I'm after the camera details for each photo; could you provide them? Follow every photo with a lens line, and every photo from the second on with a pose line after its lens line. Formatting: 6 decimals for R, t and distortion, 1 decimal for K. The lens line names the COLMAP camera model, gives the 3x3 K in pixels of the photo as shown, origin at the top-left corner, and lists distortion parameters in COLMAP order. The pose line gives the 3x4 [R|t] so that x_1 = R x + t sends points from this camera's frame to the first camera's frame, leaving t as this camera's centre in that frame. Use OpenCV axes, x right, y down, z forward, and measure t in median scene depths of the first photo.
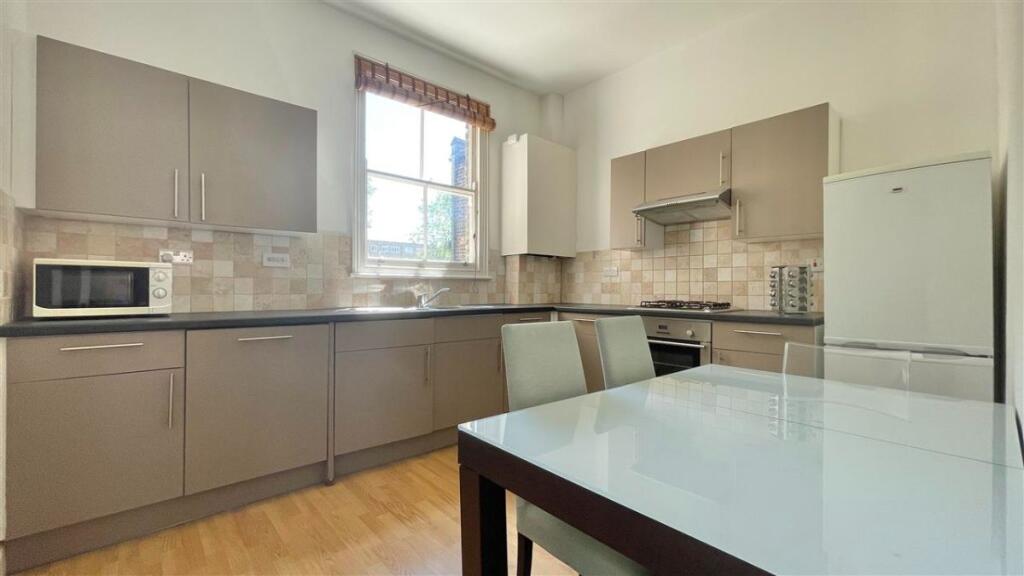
lens RADIAL K [[421.1, 0, 509.8], [0, 421.1, 286.9], [0, 0, 1]] dist [-0.000214, 0.003337]
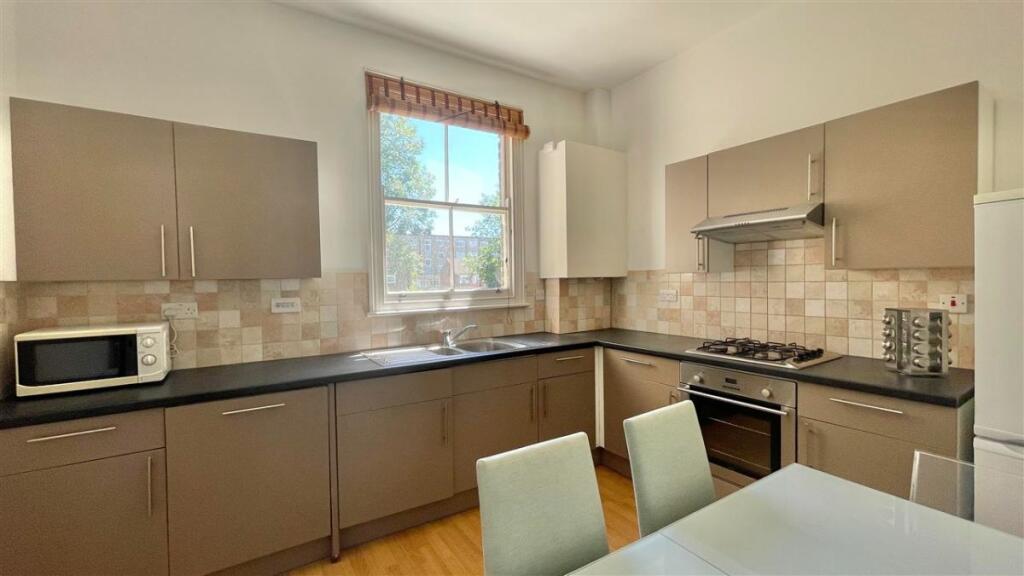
lens RADIAL K [[421.1, 0, 509.1], [0, 421.1, 286.5], [0, 0, 1]] dist [-0.000214, 0.003337]
pose [[0.987448, -0.017662, -0.156955, 0.073350], [0.021377, 0.999529, 0.022014, -0.104329], [0.156493, -0.025092, 0.987360, 0.142722]]
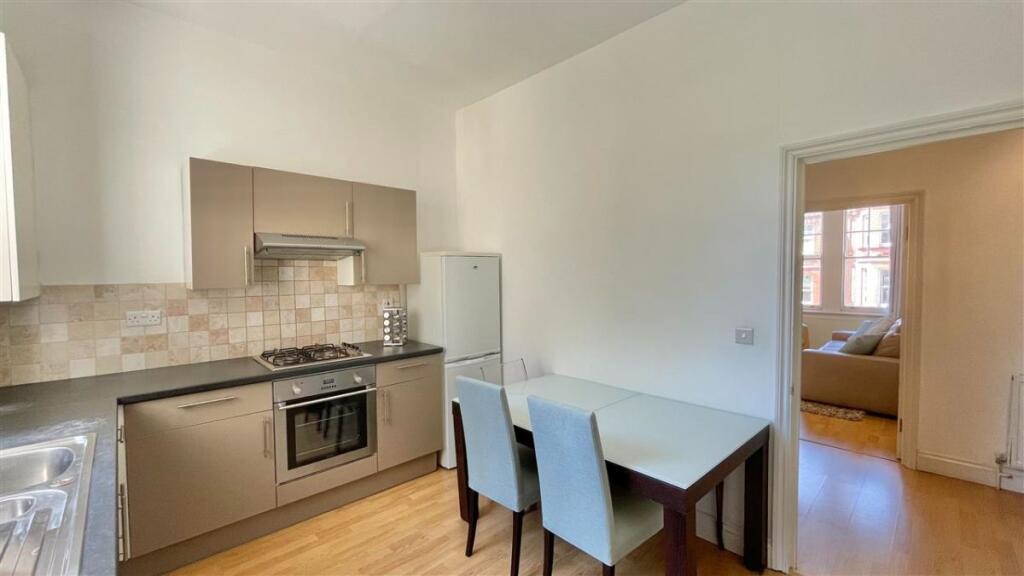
lens RADIAL K [[421.1, 0, 505.7], [0, 421.1, 292.4], [0, 0, 1]] dist [-0.000214, 0.003337]
pose [[-0.022514, -0.050726, 0.998459, -0.540576], [0.002918, 0.998704, 0.050805, -0.139775], [-0.999742, 0.004057, -0.022337, 0.599611]]
